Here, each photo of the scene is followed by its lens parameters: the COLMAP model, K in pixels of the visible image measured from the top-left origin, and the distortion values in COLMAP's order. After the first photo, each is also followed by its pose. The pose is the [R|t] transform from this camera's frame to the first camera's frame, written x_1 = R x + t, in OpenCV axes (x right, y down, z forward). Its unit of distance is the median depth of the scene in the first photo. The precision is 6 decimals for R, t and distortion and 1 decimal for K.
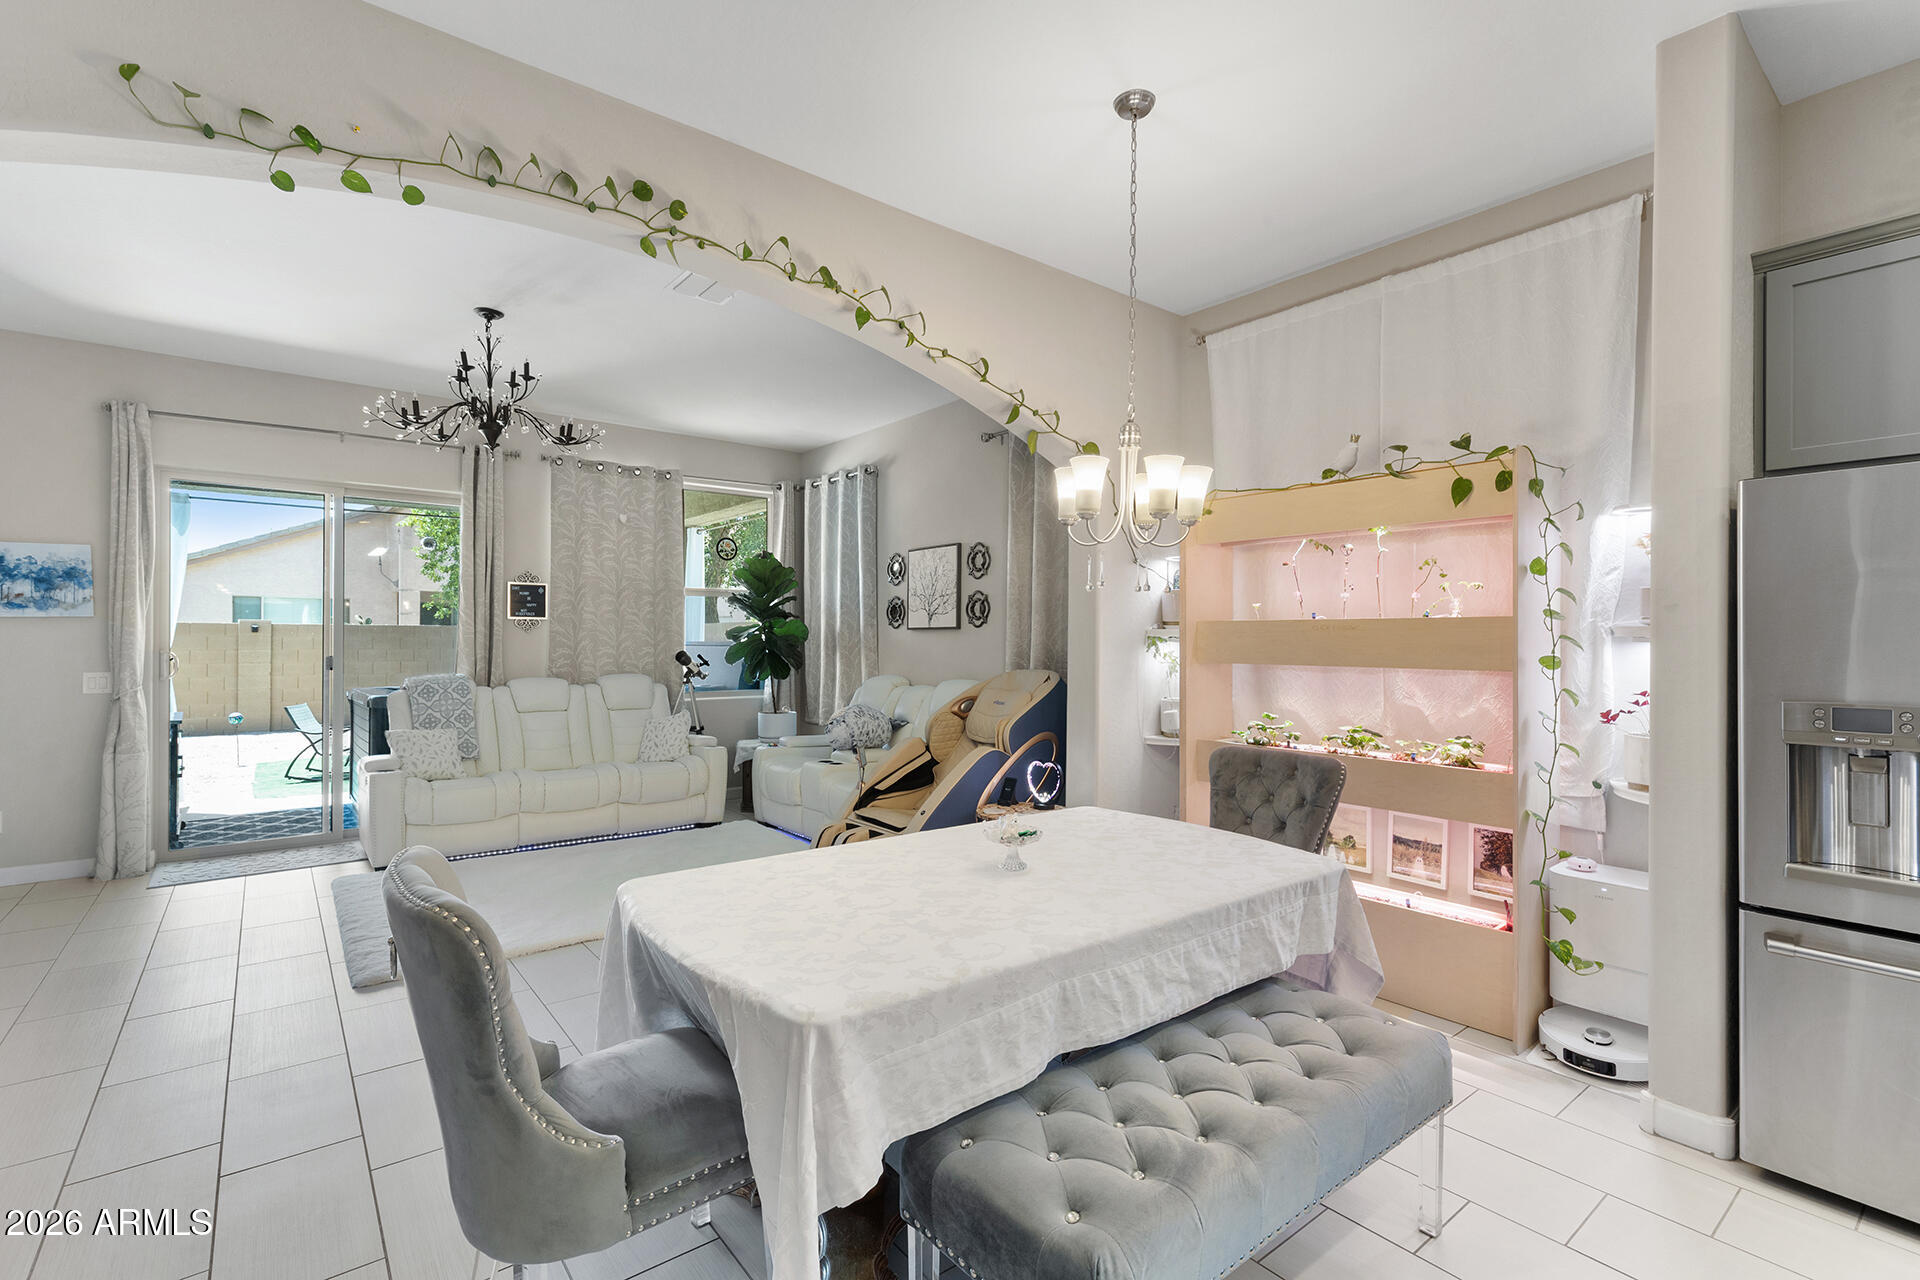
lens RADIAL K [[867.8, 0, 952.9], [0, 867.8, 635.3], [0, 0, 1]] dist [0.002836, -0.000230]
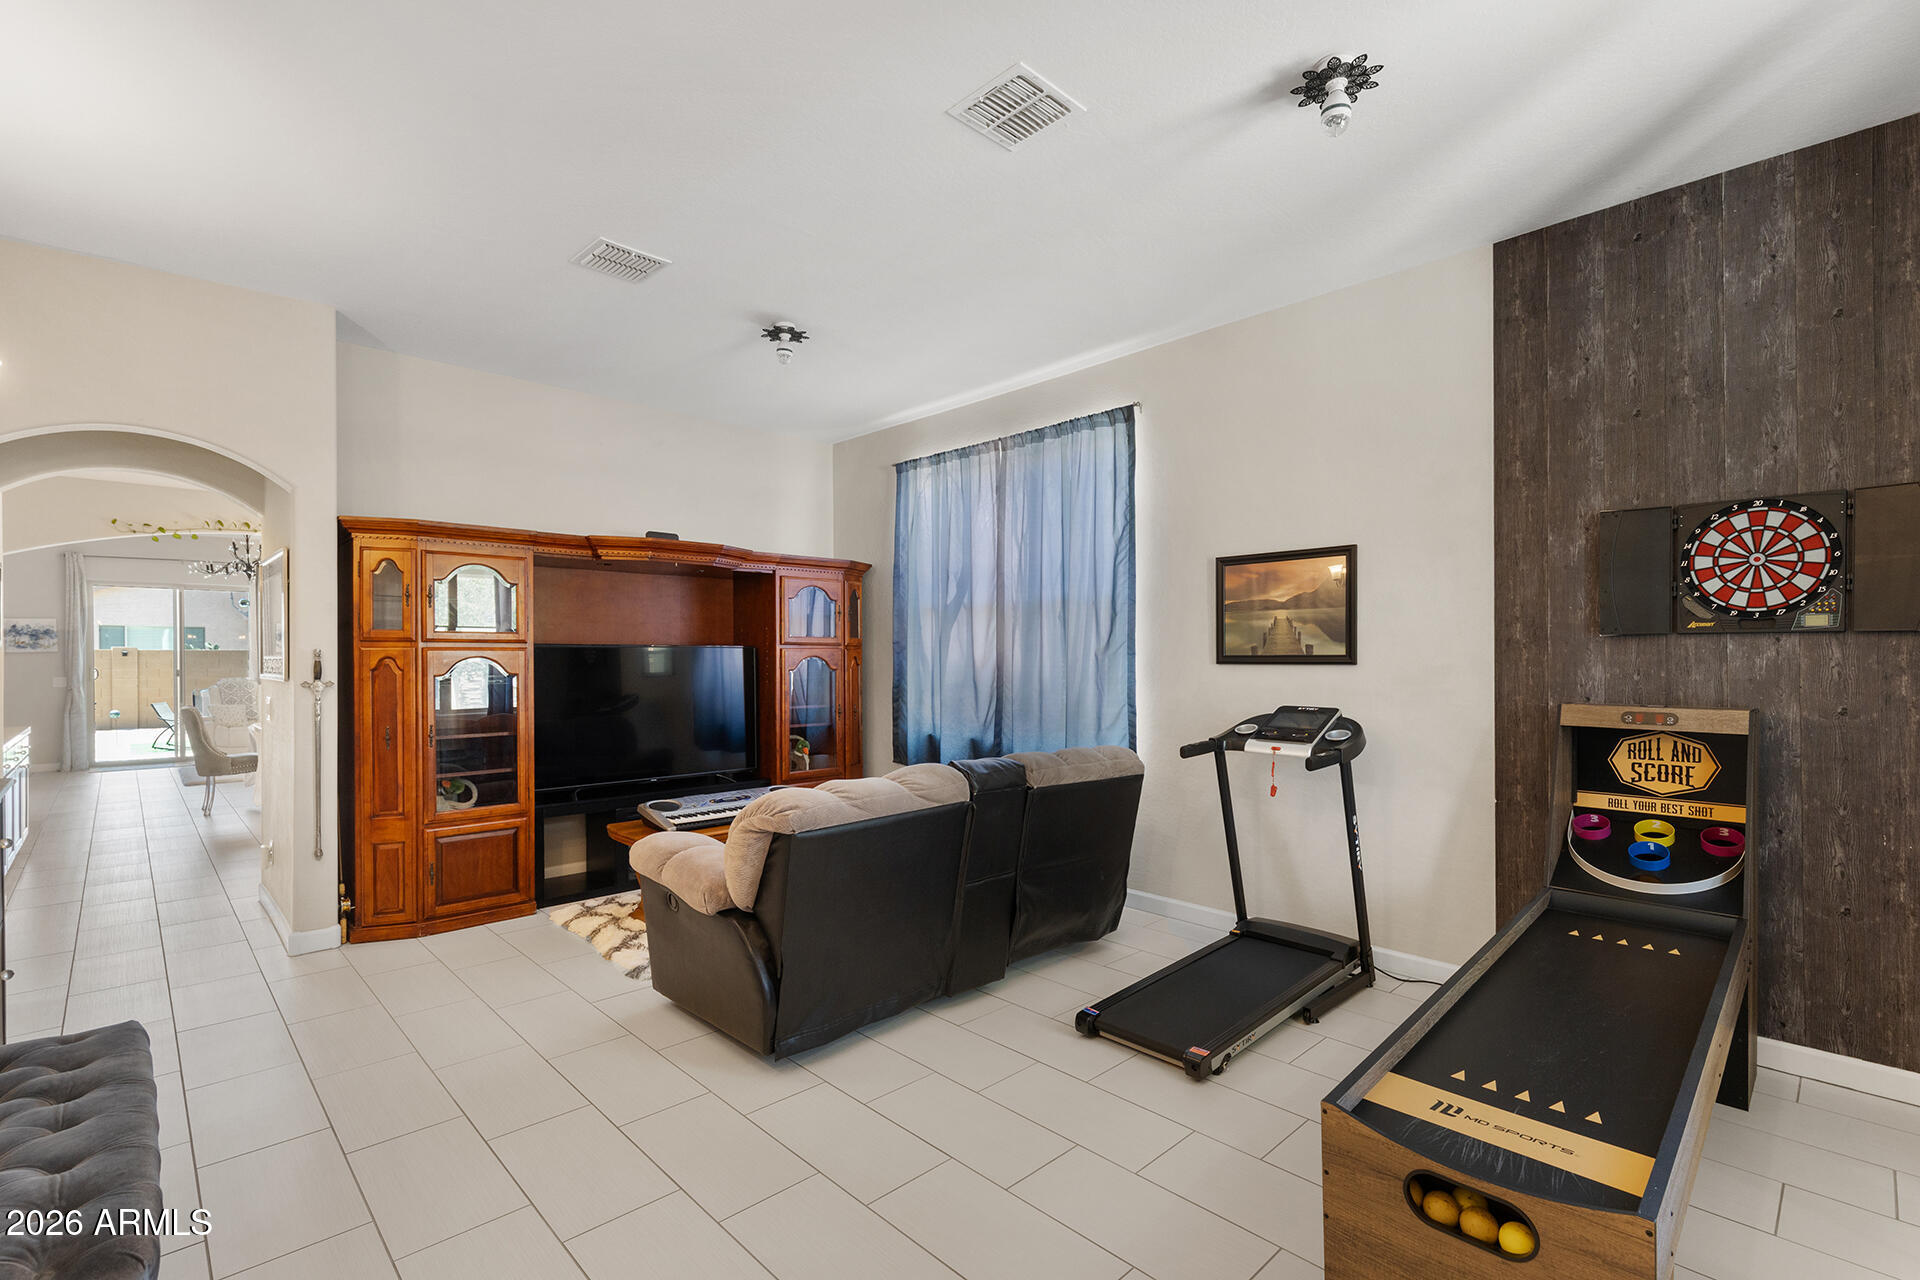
lens RADIAL K [[859.3, 0, 964.6], [0, 859.3, 656.8], [0, 0, 1]] dist [0.000826, -0.000078]
pose [[0.994146, -0.008113, 0.107740, 1.030116], [0.007424, 0.999949, 0.006791, -0.005966], [-0.107790, -0.005951, 0.994156, -1.375323]]
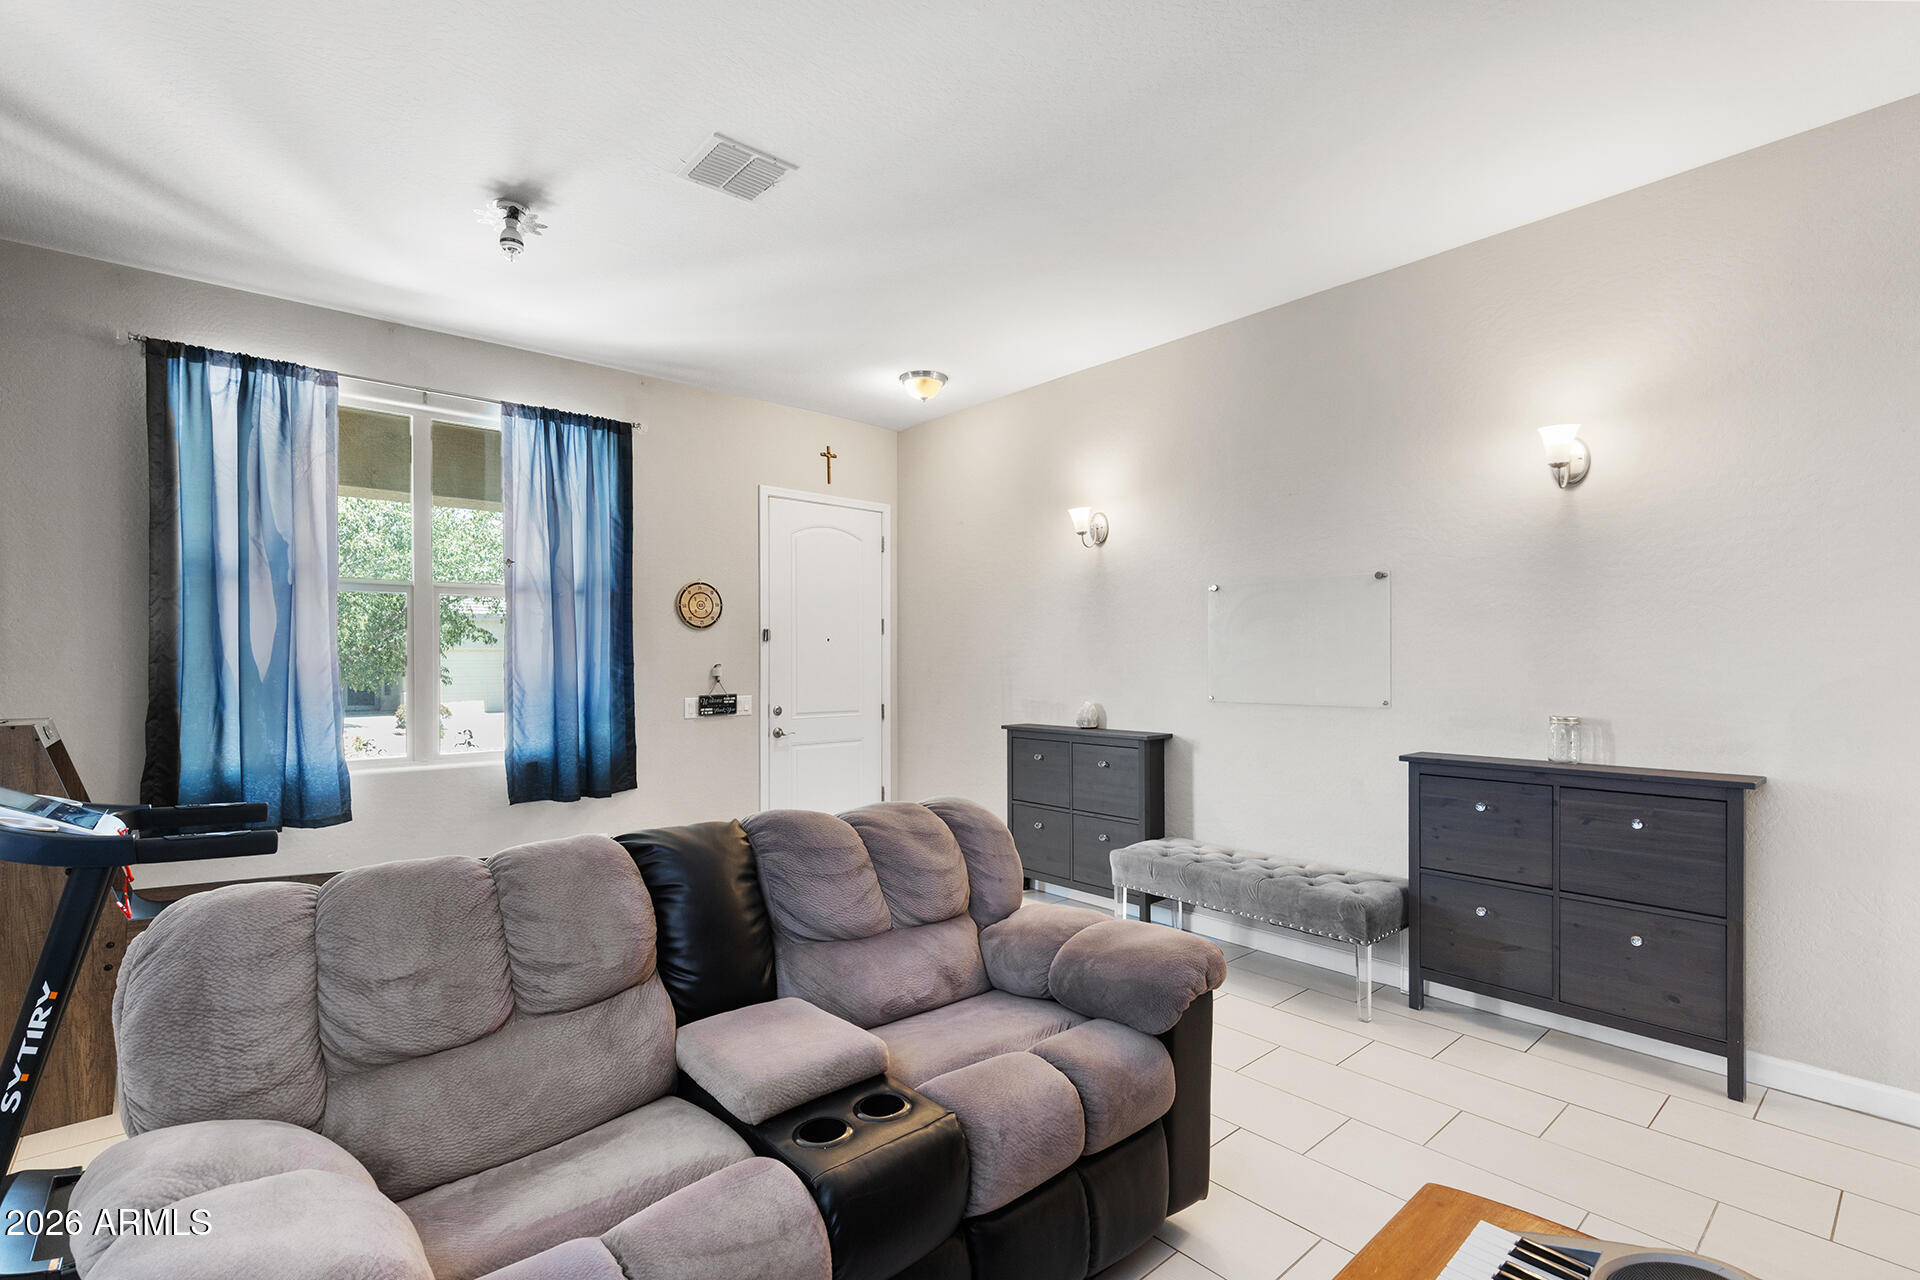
lens RADIAL K [[871.1, 0, 964.0], [0, 871.1, 663.9], [0, 0, 1]] dist [0.001486, 0.000166]
pose [[-0.998089, -0.001006, -0.061781, 1.005228], [-0.000940, 0.999999, -0.001105, -0.000926], [0.061782, -0.001044, -0.998089, -0.260157]]
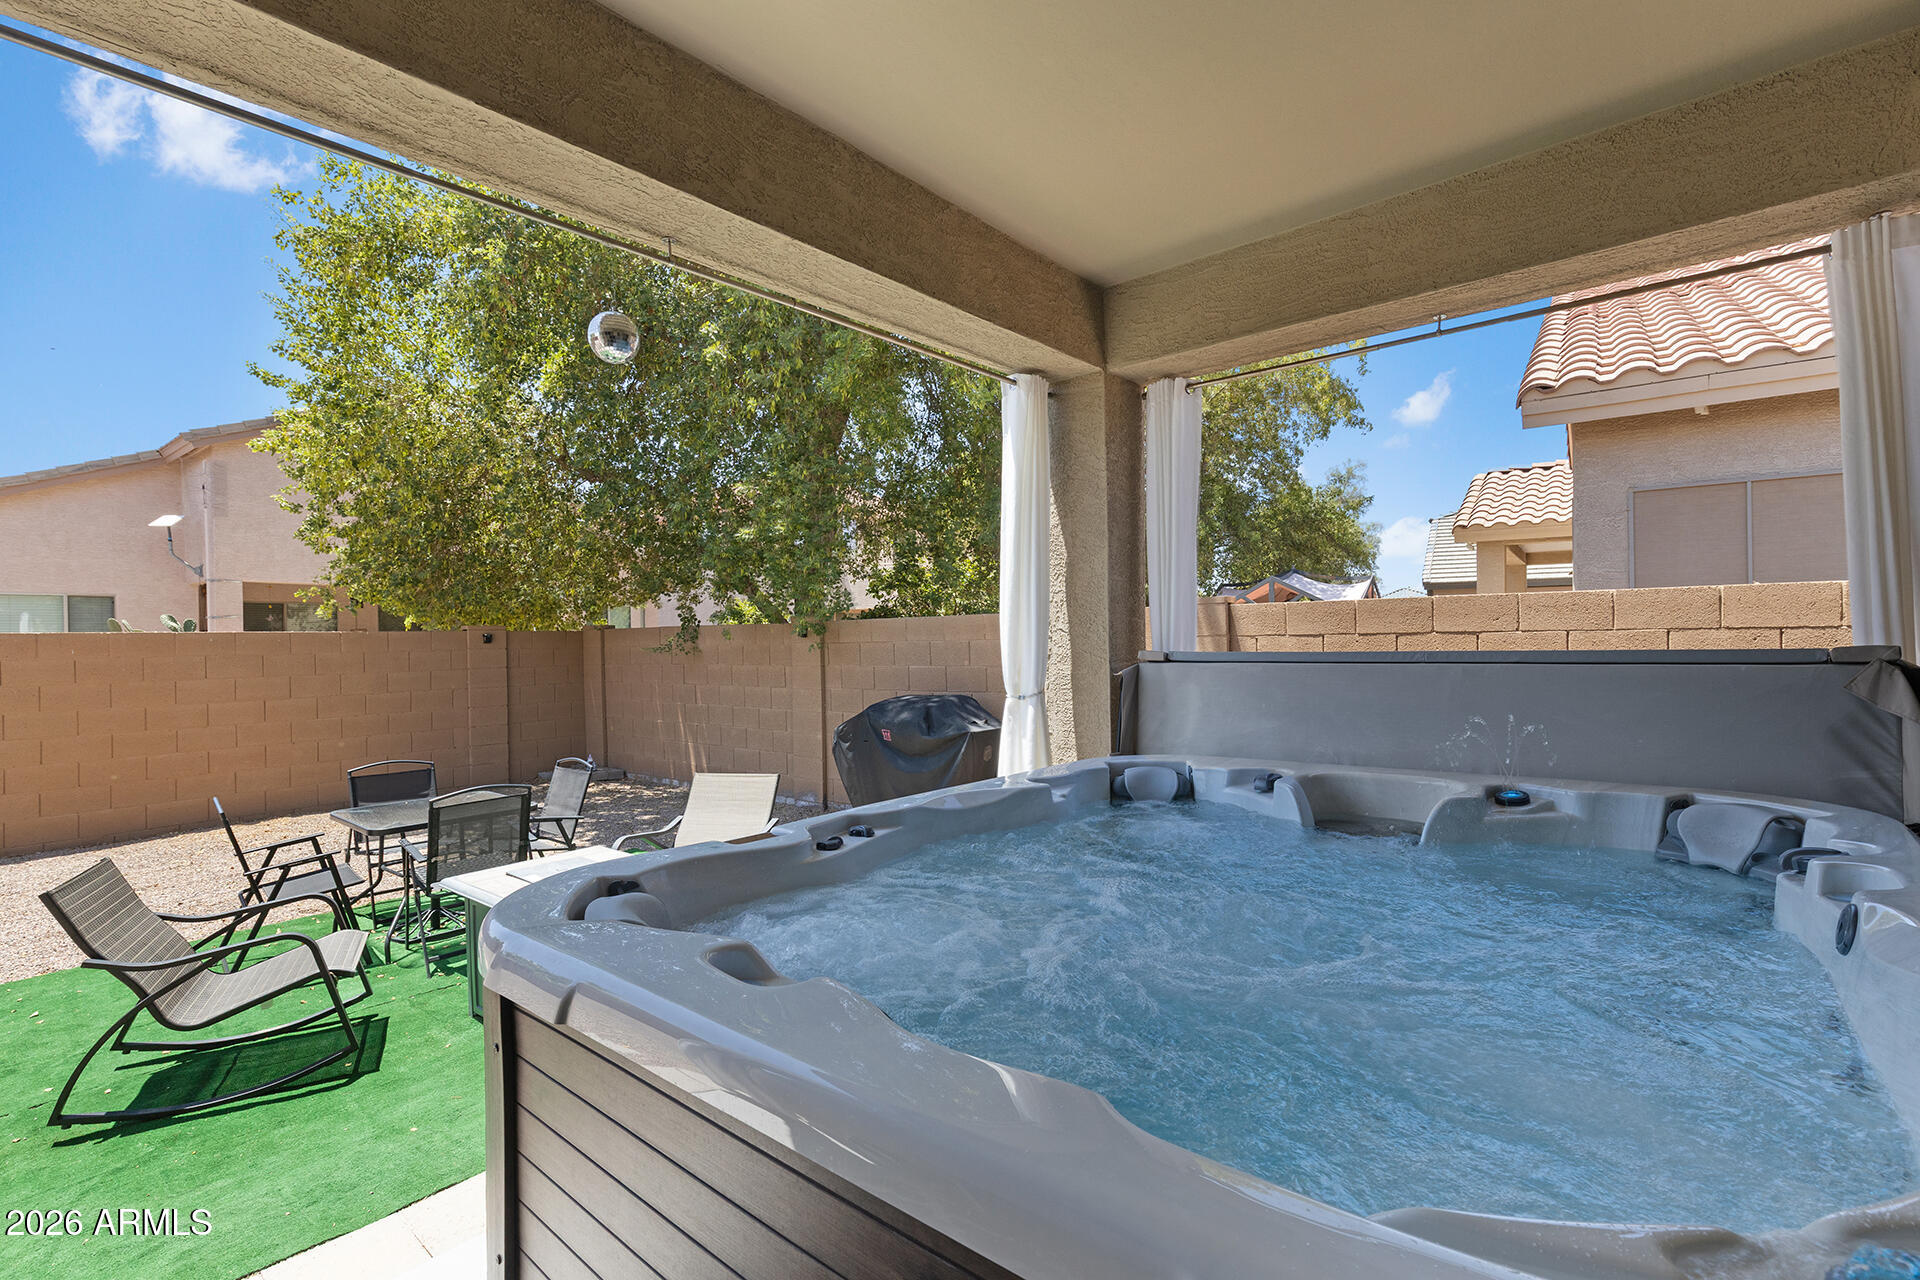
lens RADIAL K [[859.3, 0, 964.6], [0, 859.3, 656.8], [0, 0, 1]] dist [0.000826, -0.000078]
pose [[0.981034, -0.016544, 0.193127, -0.927579], [0.012524, 0.999679, 0.022019, -0.002250], [-0.193430, -0.019183, 0.980927, 1.151786]]
